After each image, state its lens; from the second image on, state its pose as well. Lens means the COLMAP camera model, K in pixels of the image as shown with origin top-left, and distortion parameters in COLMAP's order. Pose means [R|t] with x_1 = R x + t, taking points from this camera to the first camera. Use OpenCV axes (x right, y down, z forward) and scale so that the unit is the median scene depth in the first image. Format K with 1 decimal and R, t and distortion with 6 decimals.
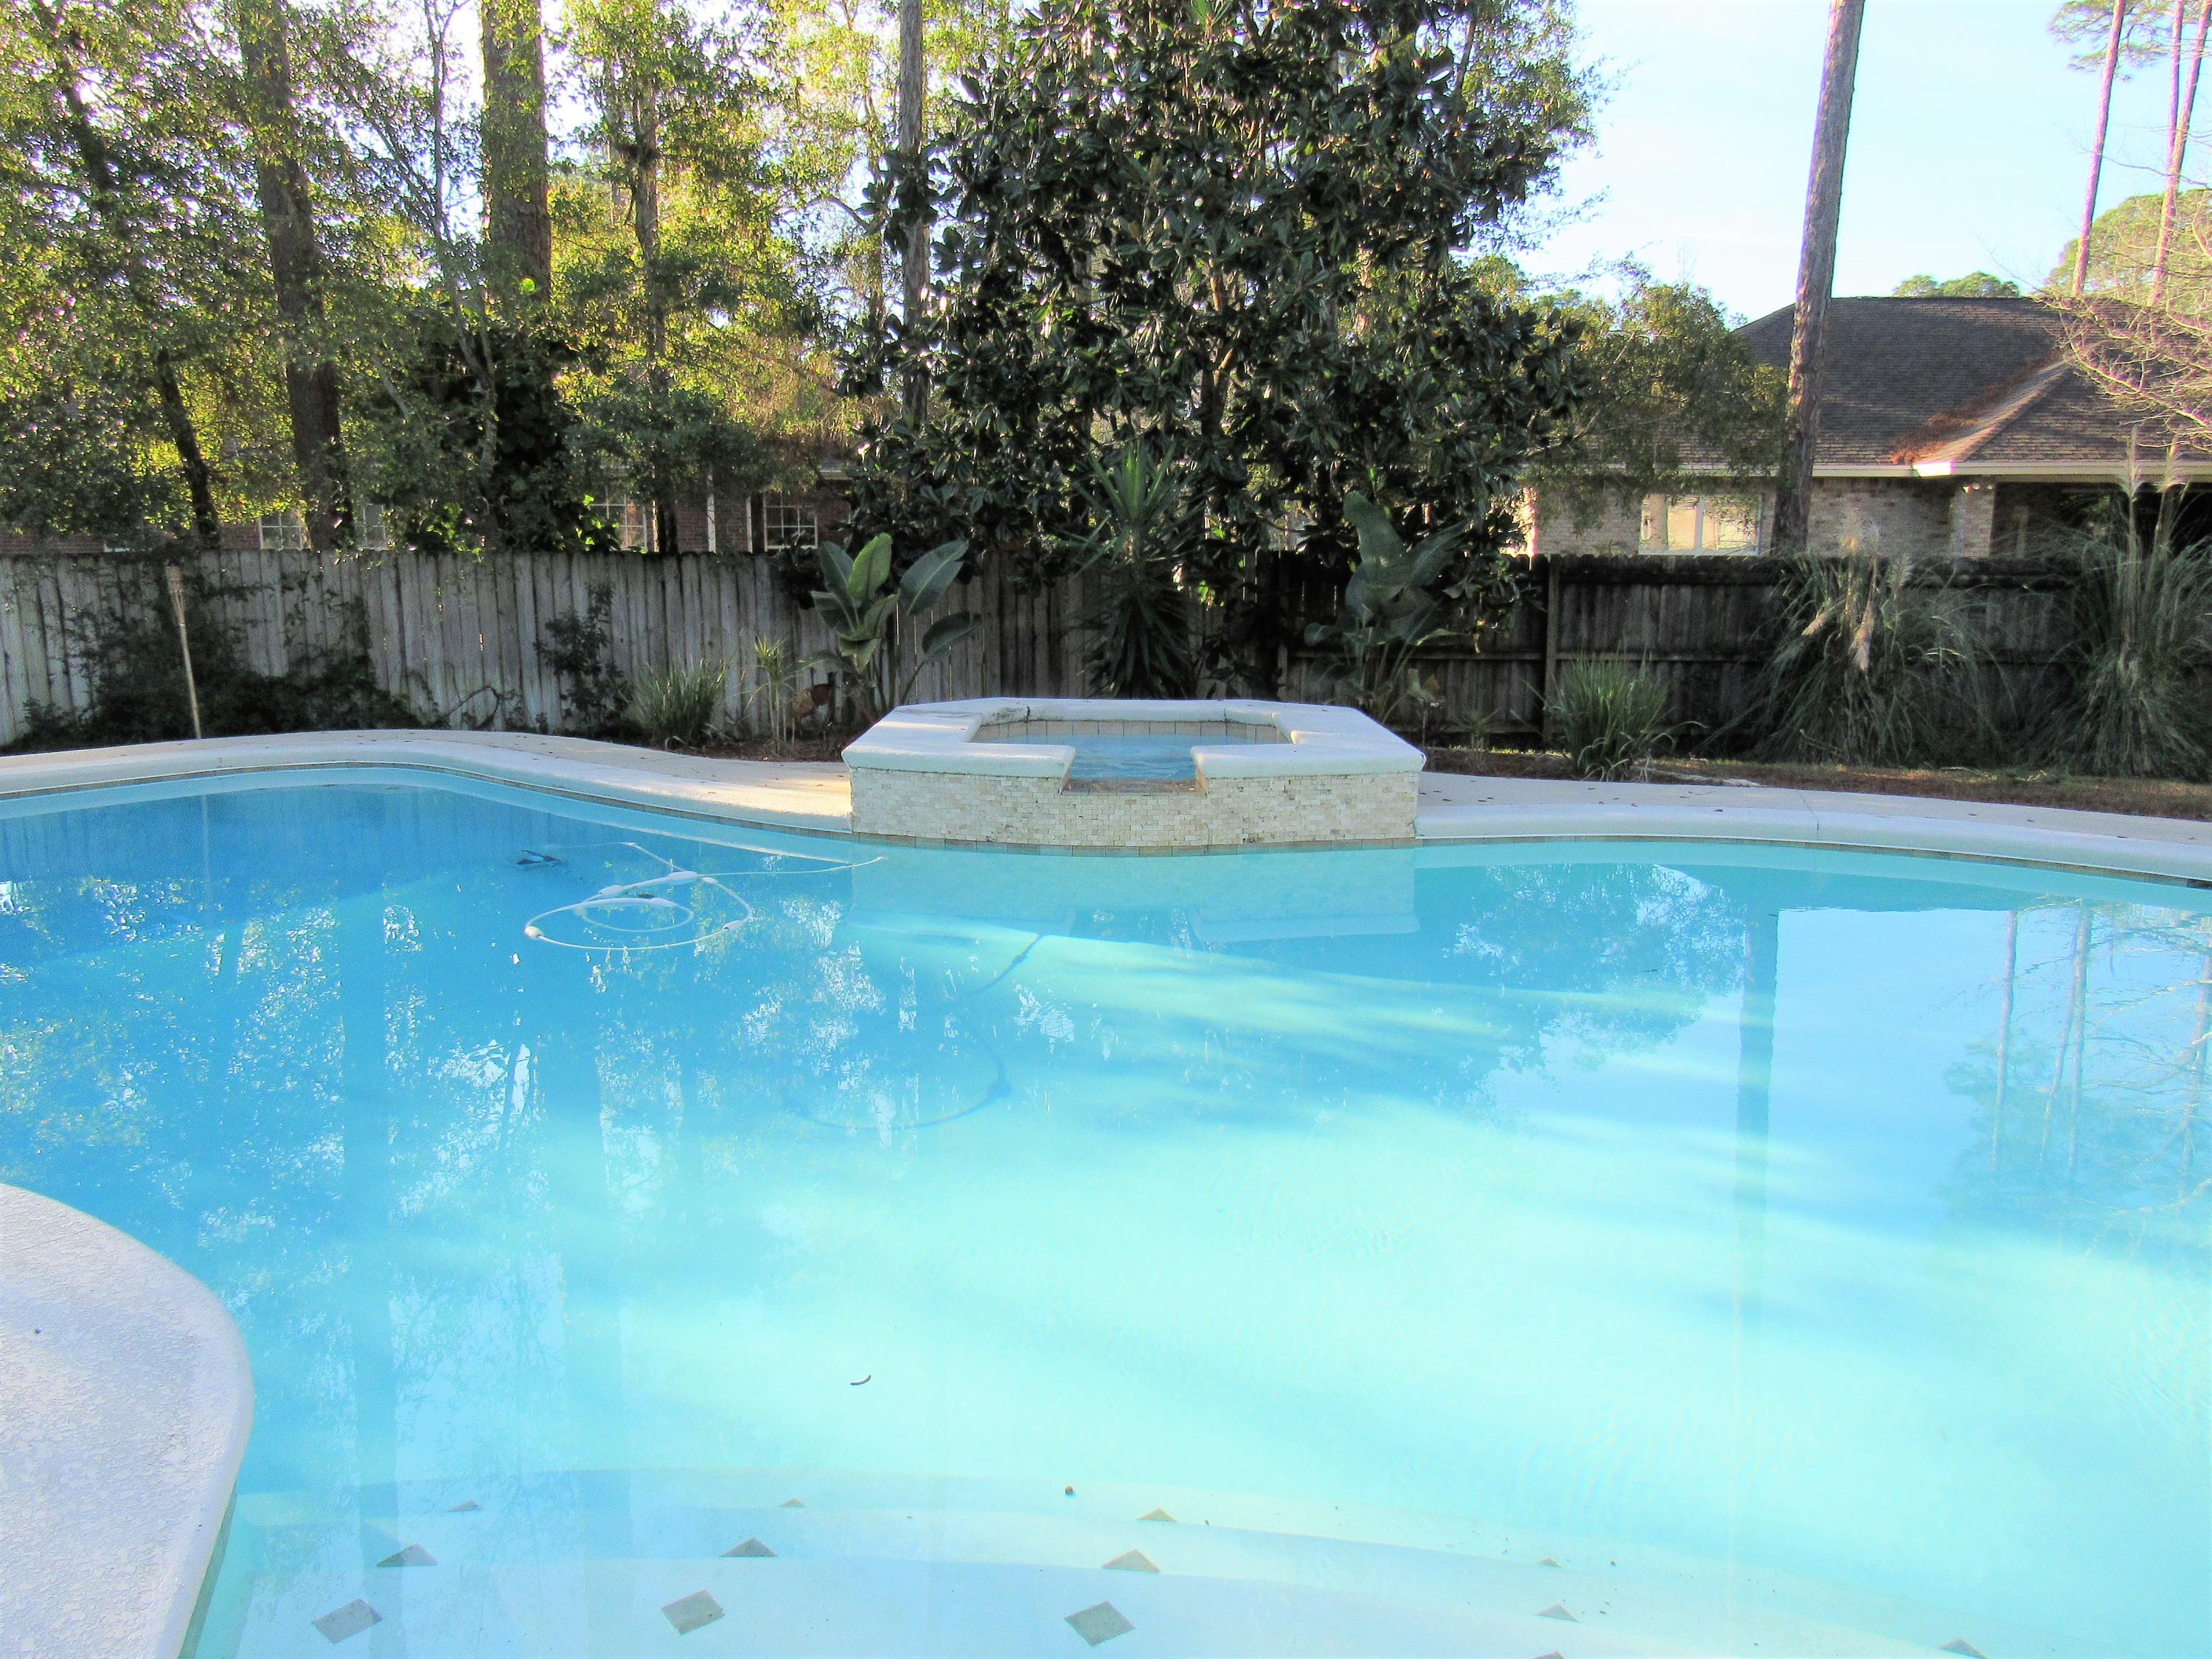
lens RADIAL K [[1578.2, 0, 1115.1], [0, 1578.2, 838.1], [0, 0, 1]] dist [-0.029726, 0.020609]
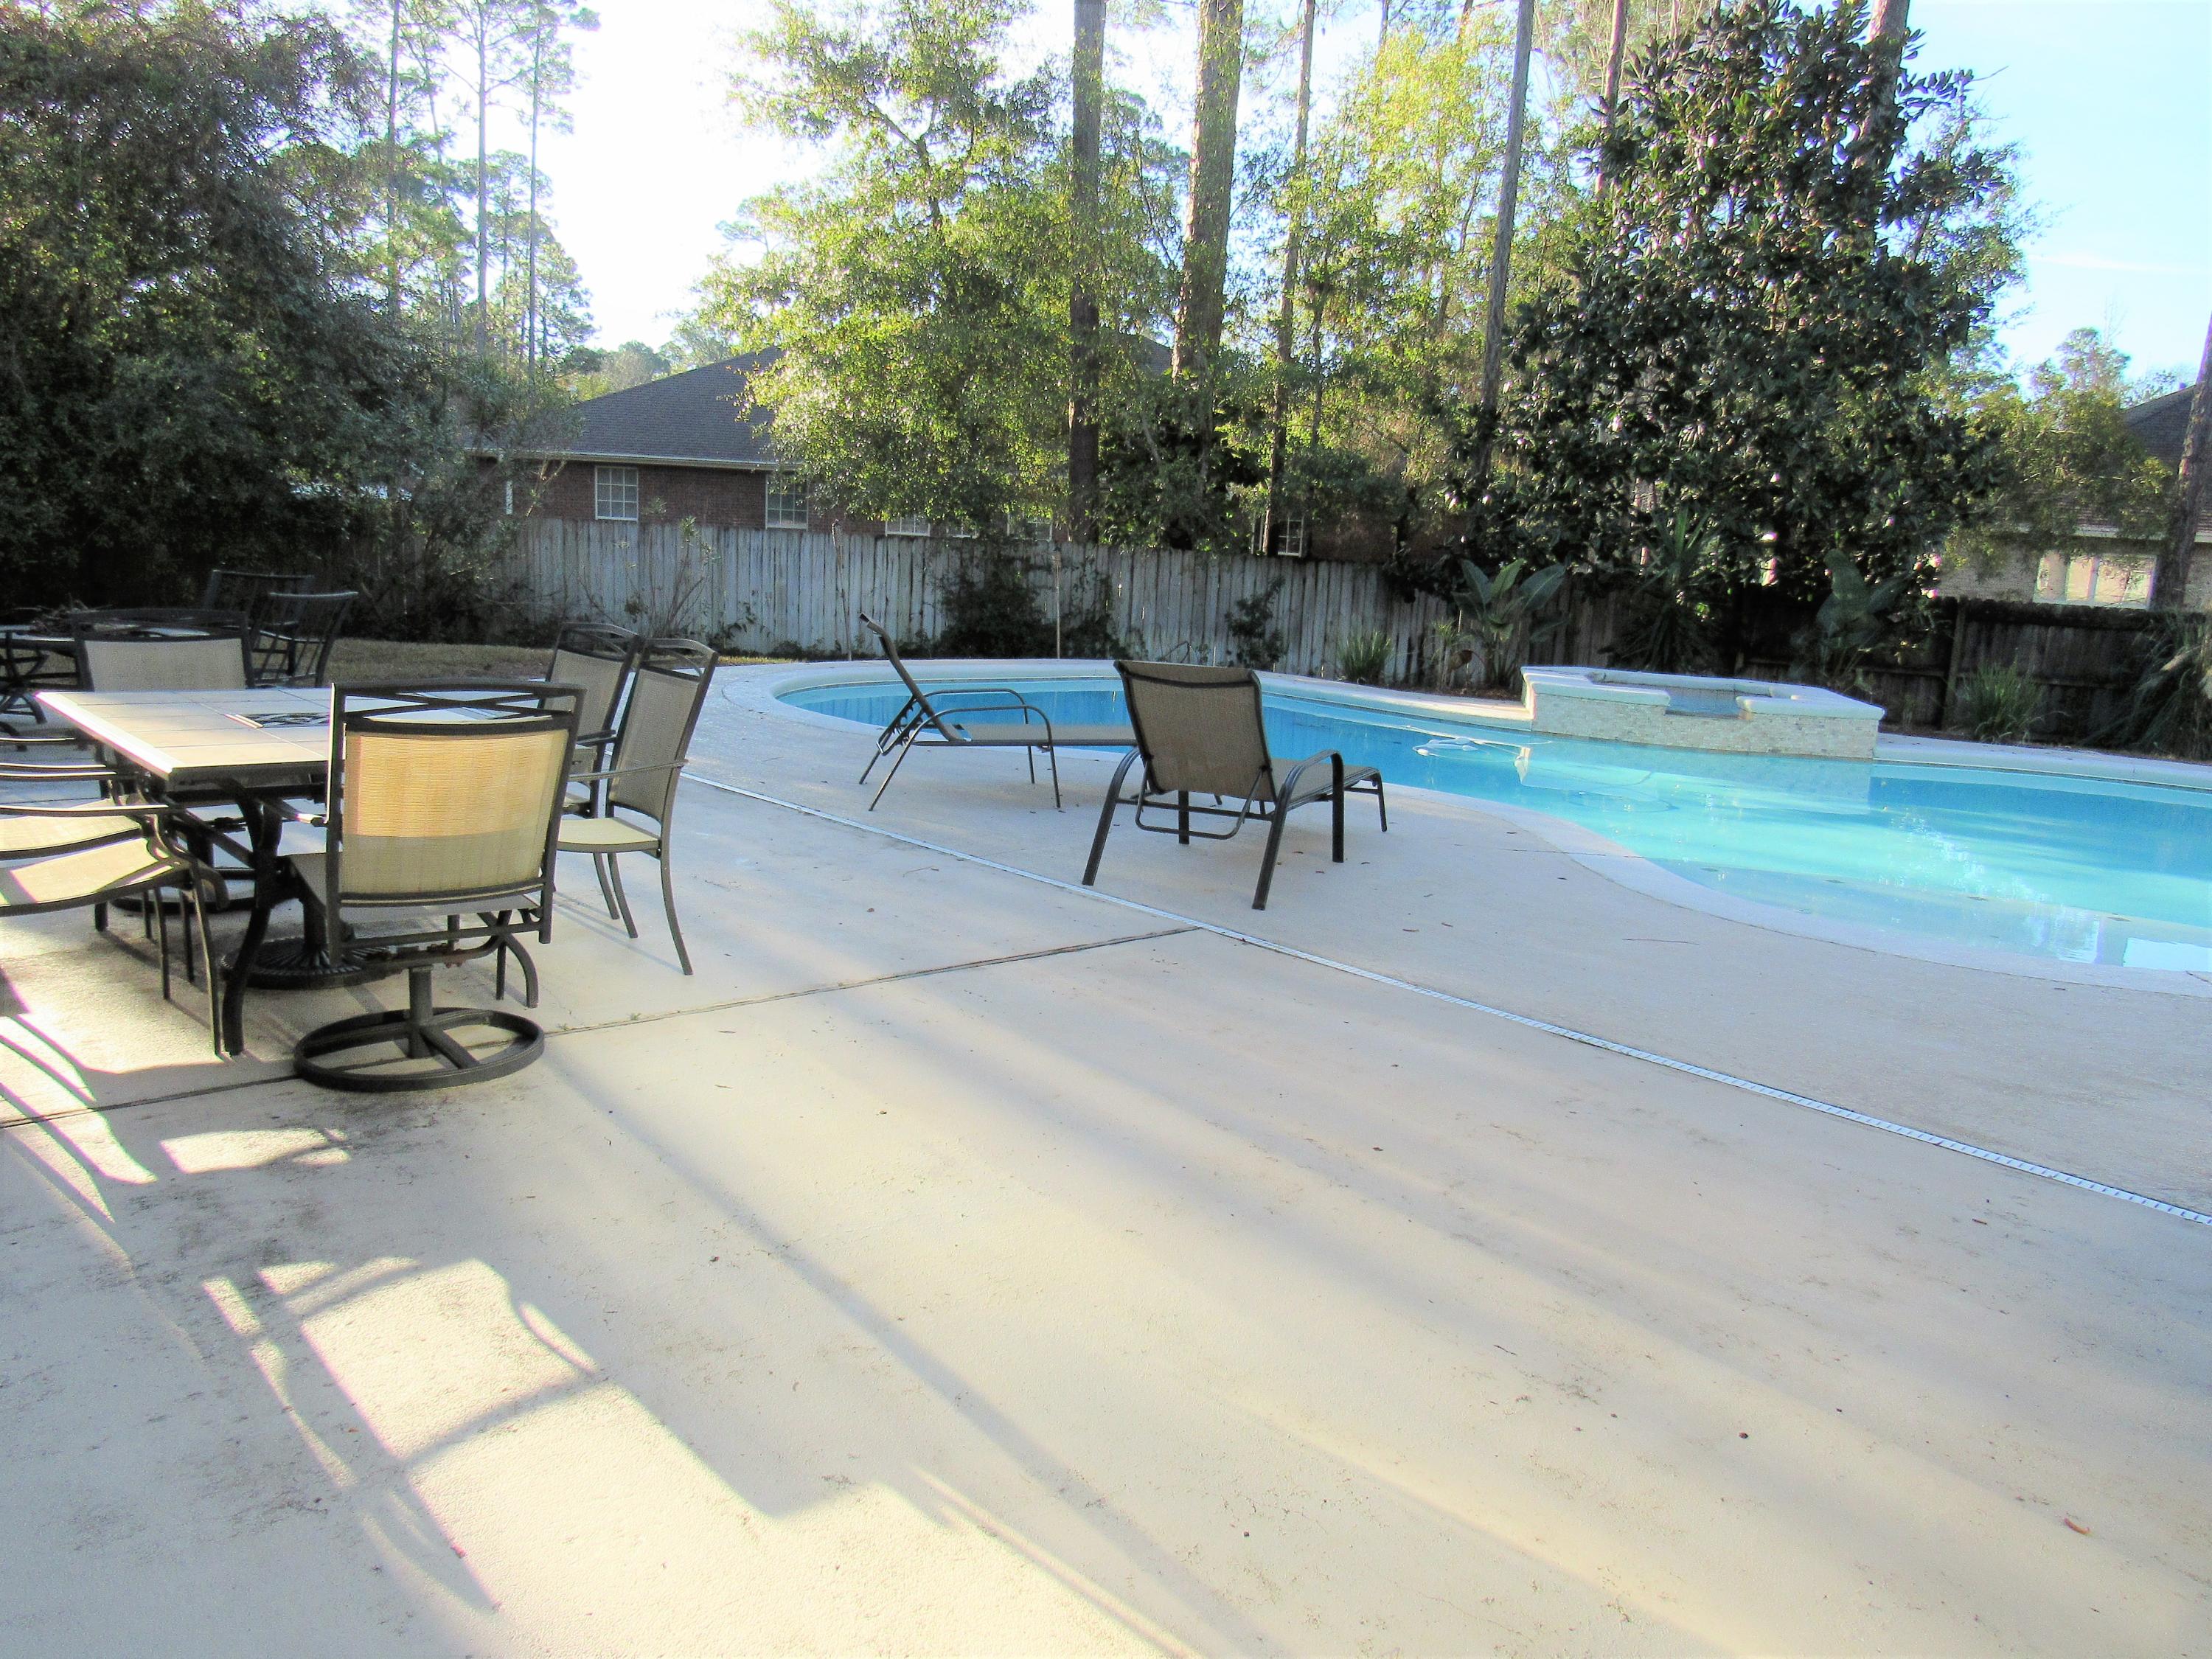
lens RADIAL K [[1578.2, 0, 1115.1], [0, 1578.2, 838.1], [0, 0, 1]] dist [-0.029726, 0.020609]
pose [[0.976455, 0.090040, -0.196033, -0.157137], [-0.090838, 0.995853, 0.004936, 0.088629], [0.195665, 0.012987, 0.980585, -0.478502]]
